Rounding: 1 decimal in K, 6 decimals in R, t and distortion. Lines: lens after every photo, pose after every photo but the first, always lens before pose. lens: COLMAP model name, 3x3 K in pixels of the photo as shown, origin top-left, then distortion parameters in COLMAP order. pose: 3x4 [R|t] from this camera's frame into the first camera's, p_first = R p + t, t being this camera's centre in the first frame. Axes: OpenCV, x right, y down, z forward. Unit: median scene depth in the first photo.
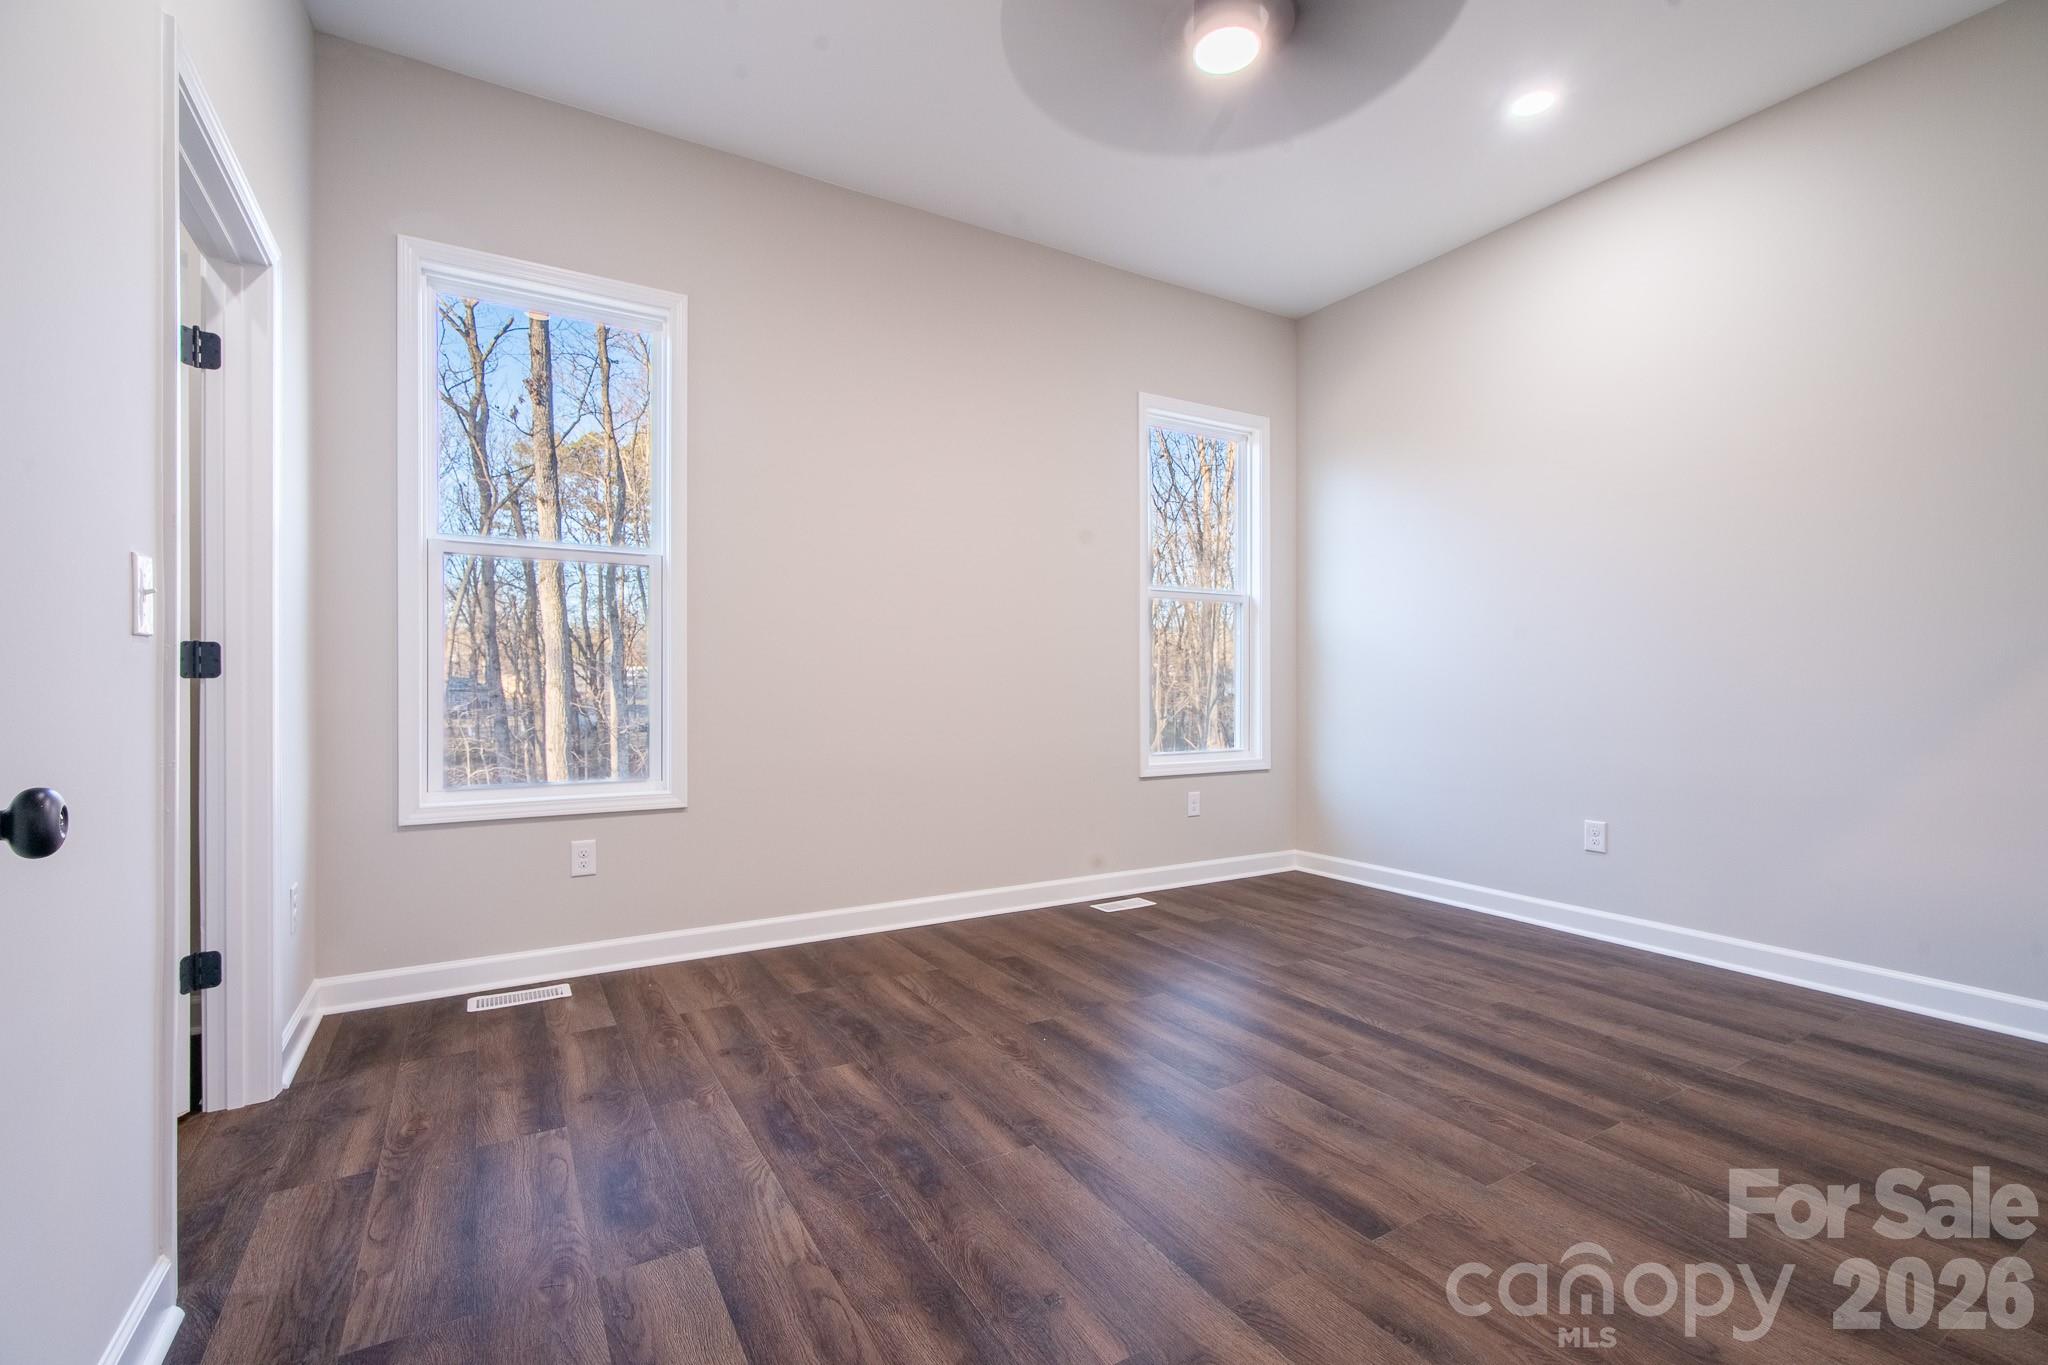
lens RADIAL K [[903.4, 0, 1014.8], [0, 903.4, 682.8], [0, 0, 1]] dist [0.001536, -0.001755]
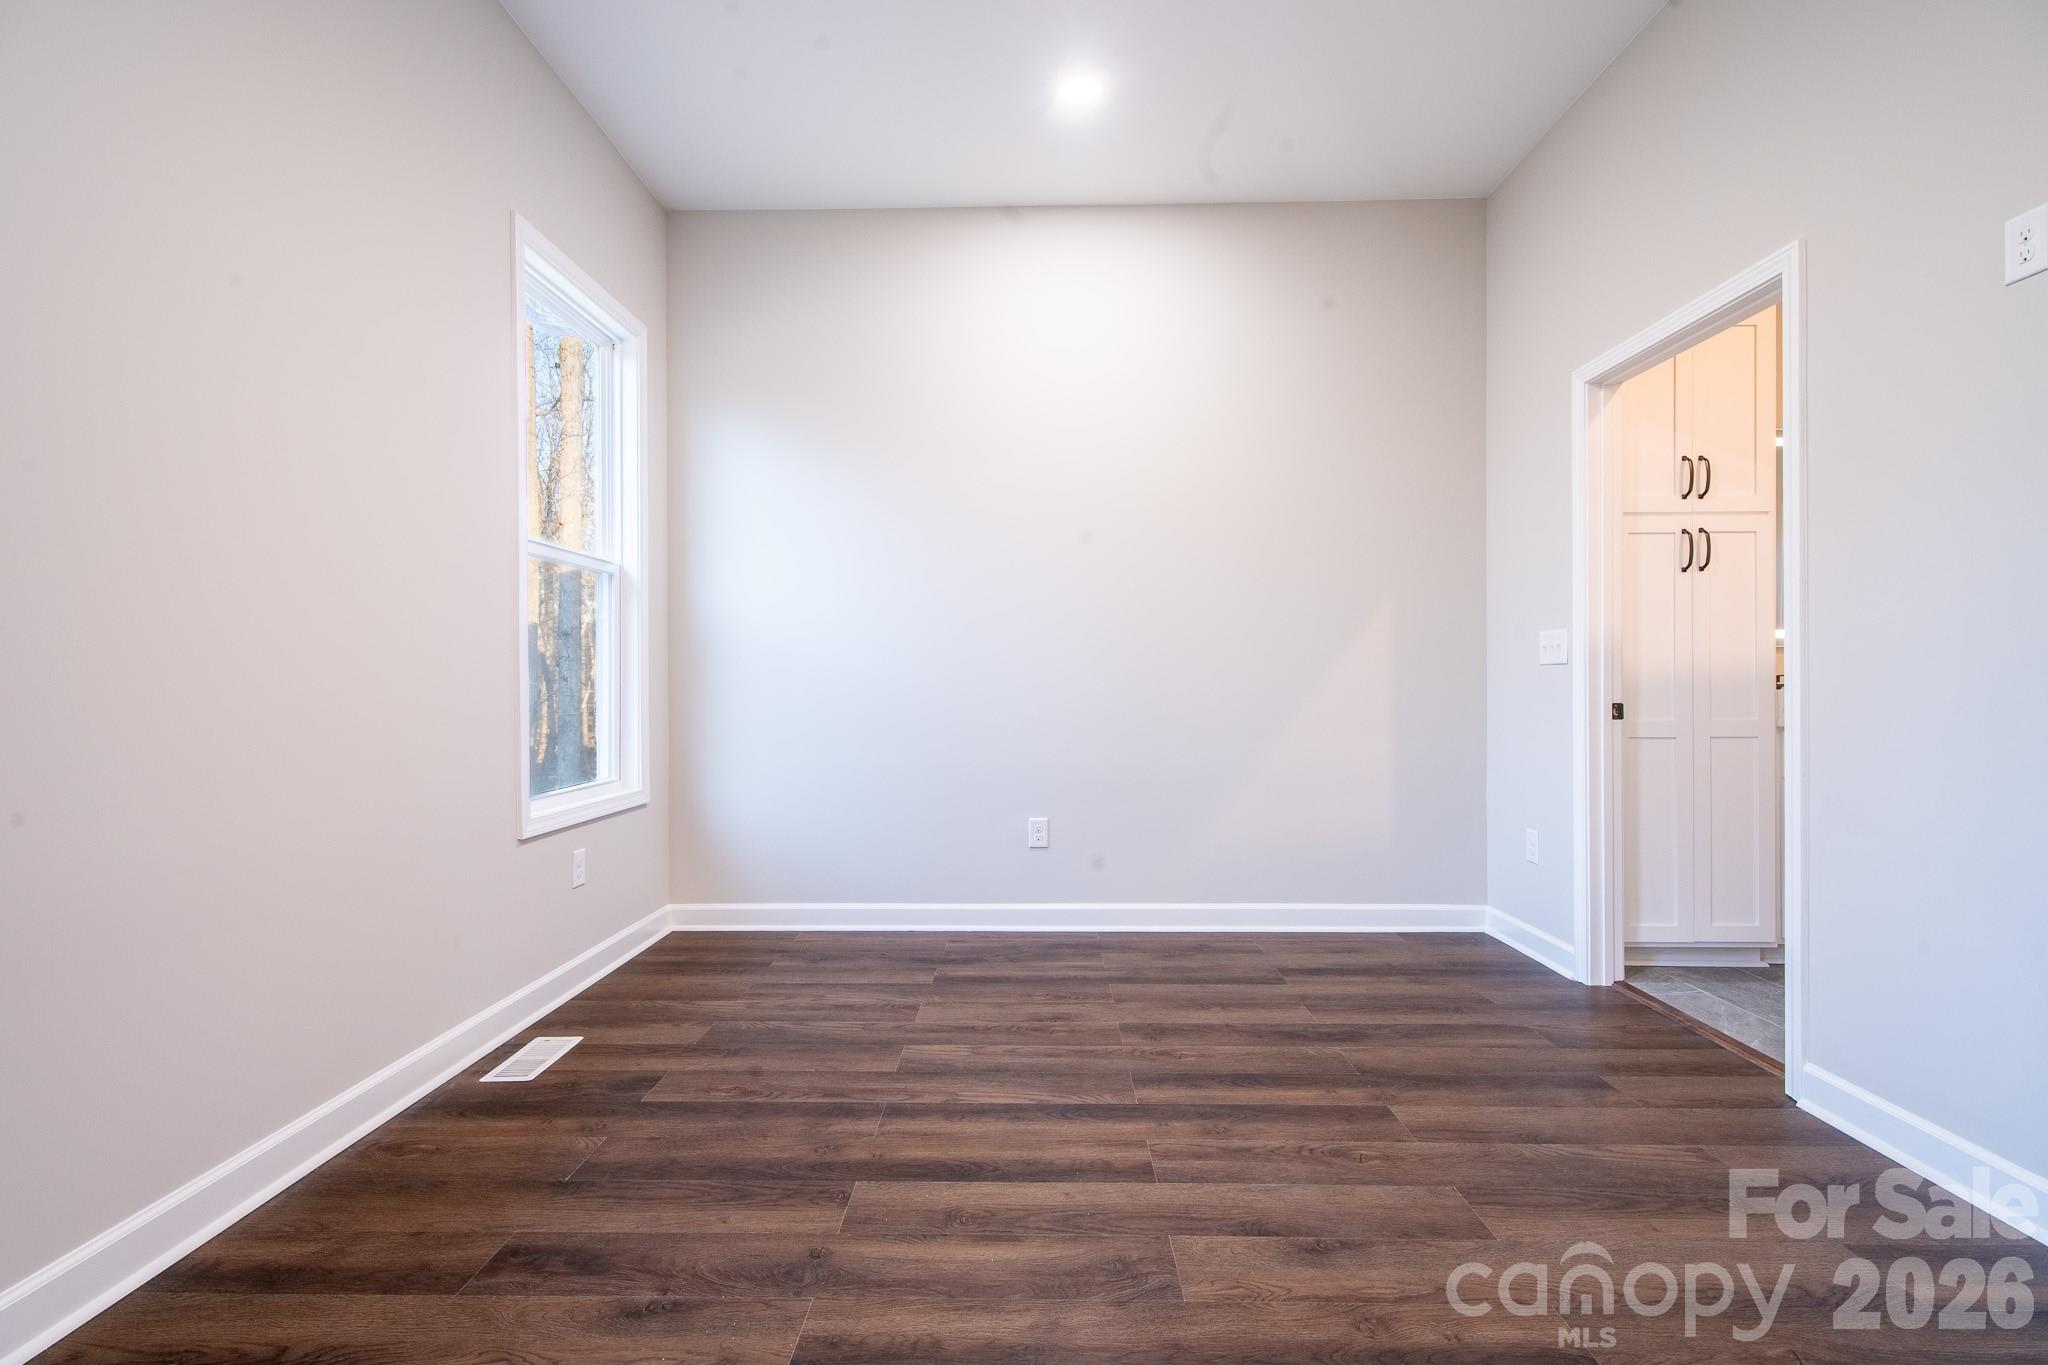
lens RADIAL K [[903.4, 0, 1025.2], [0, 903.4, 684.2], [0, 0, 1]] dist [0.001536, -0.001755]
pose [[0.521005, -0.000527, 0.853553, -0.332146], [0.002502, 0.999996, -0.000910, 0.000109], [-0.853550, 0.002610, 0.521004, 0.619570]]
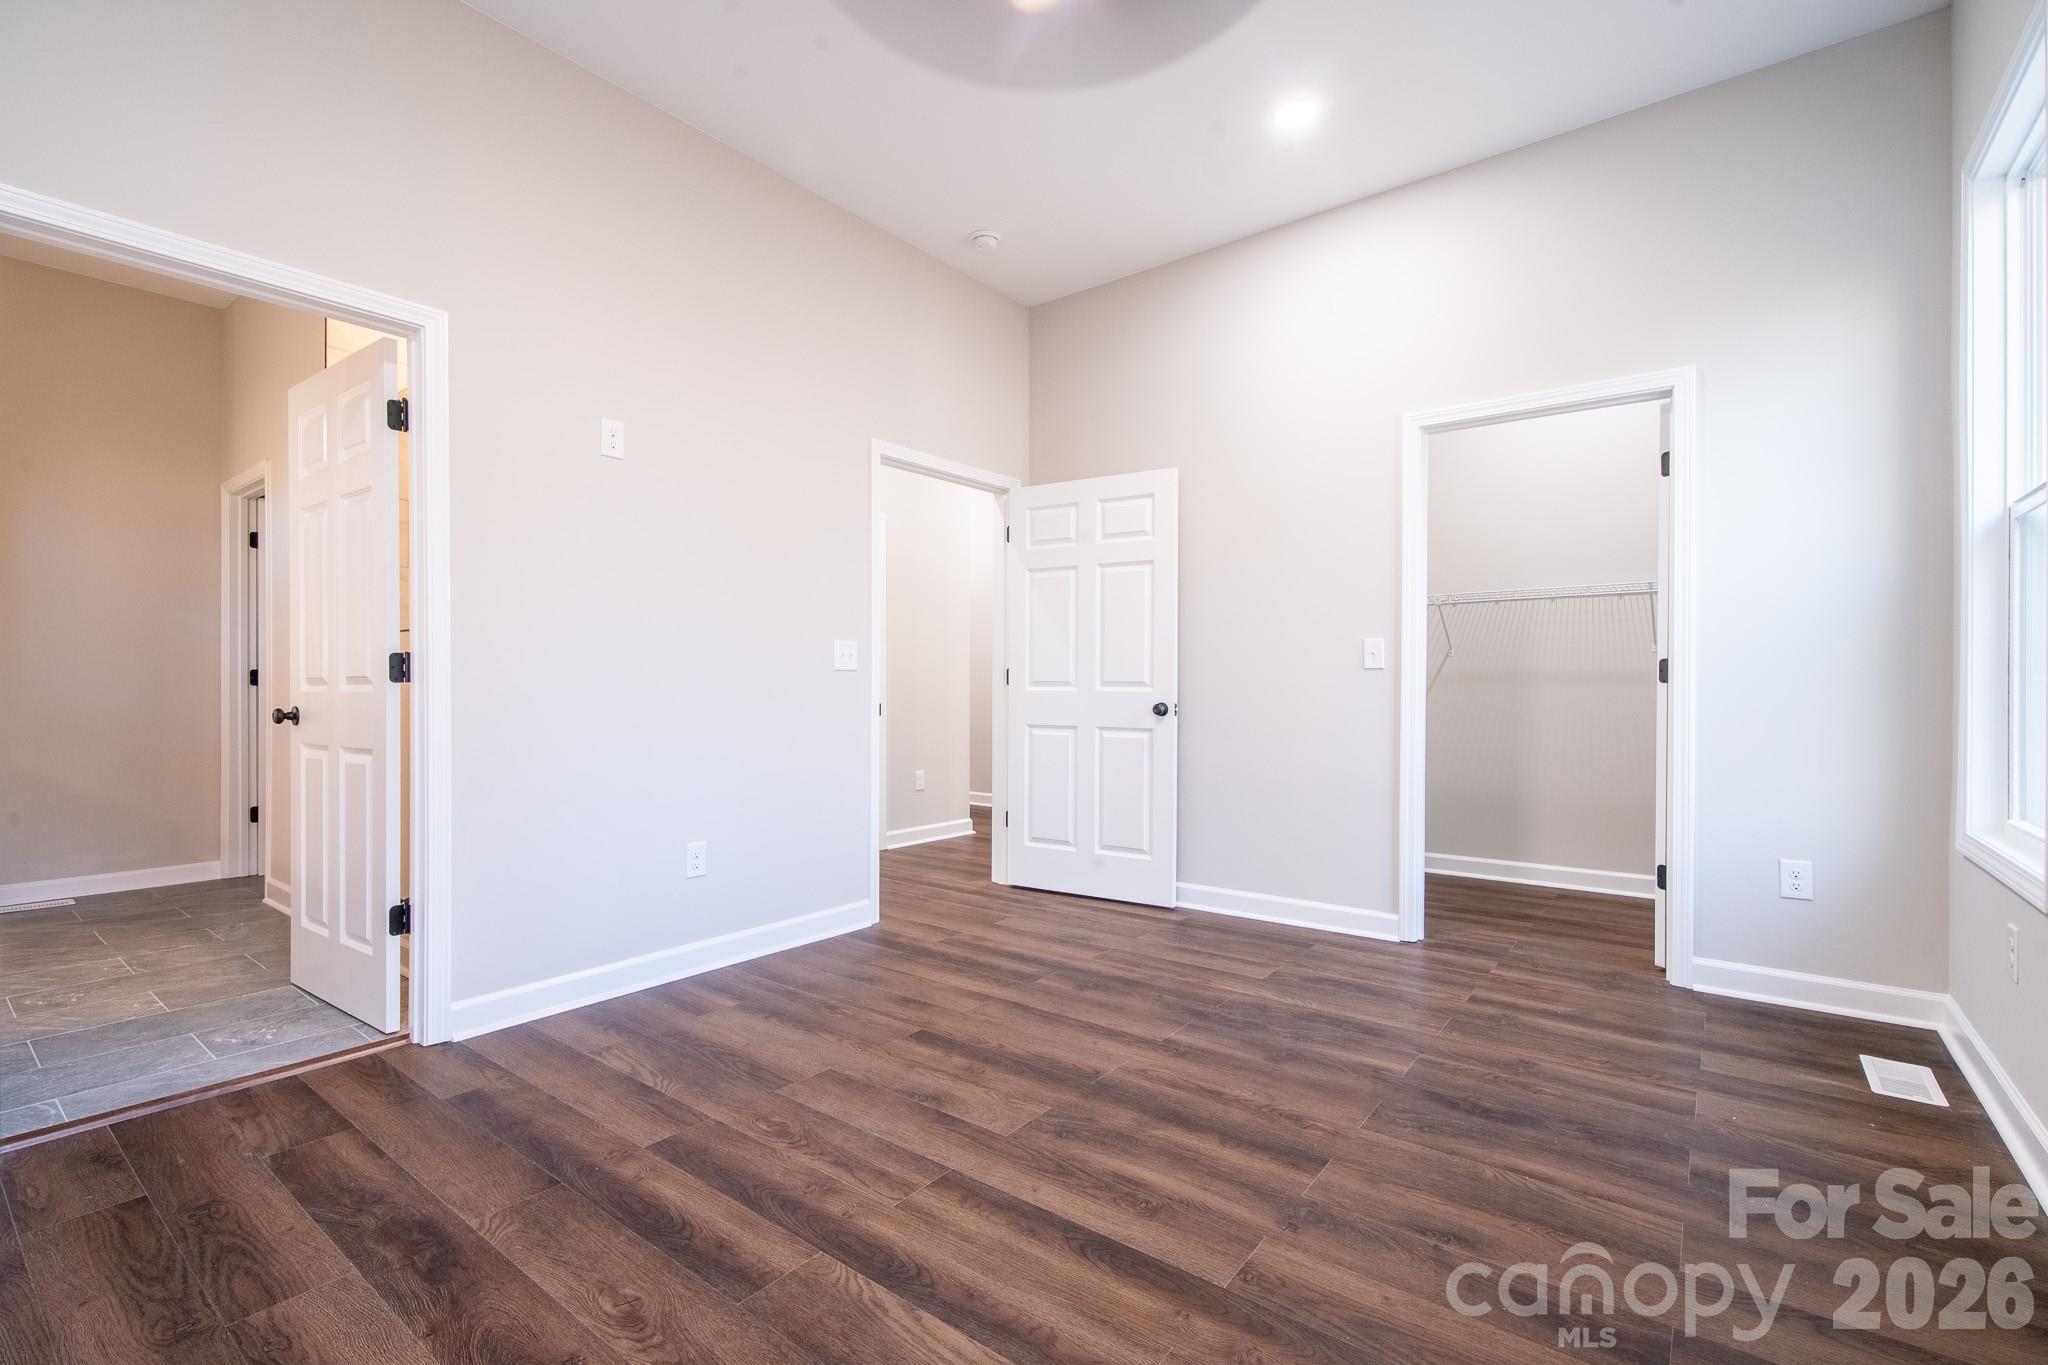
lens RADIAL K [[903.4, 0, 1021.4], [0, 903.4, 682.5], [0, 0, 1]] dist [0.001536, -0.001755]
pose [[-0.929795, -0.000878, -0.368076, 0.497605], [0.000996, 0.999987, -0.004901, 0.001818], [0.368075, -0.004923, -0.929783, 1.550438]]
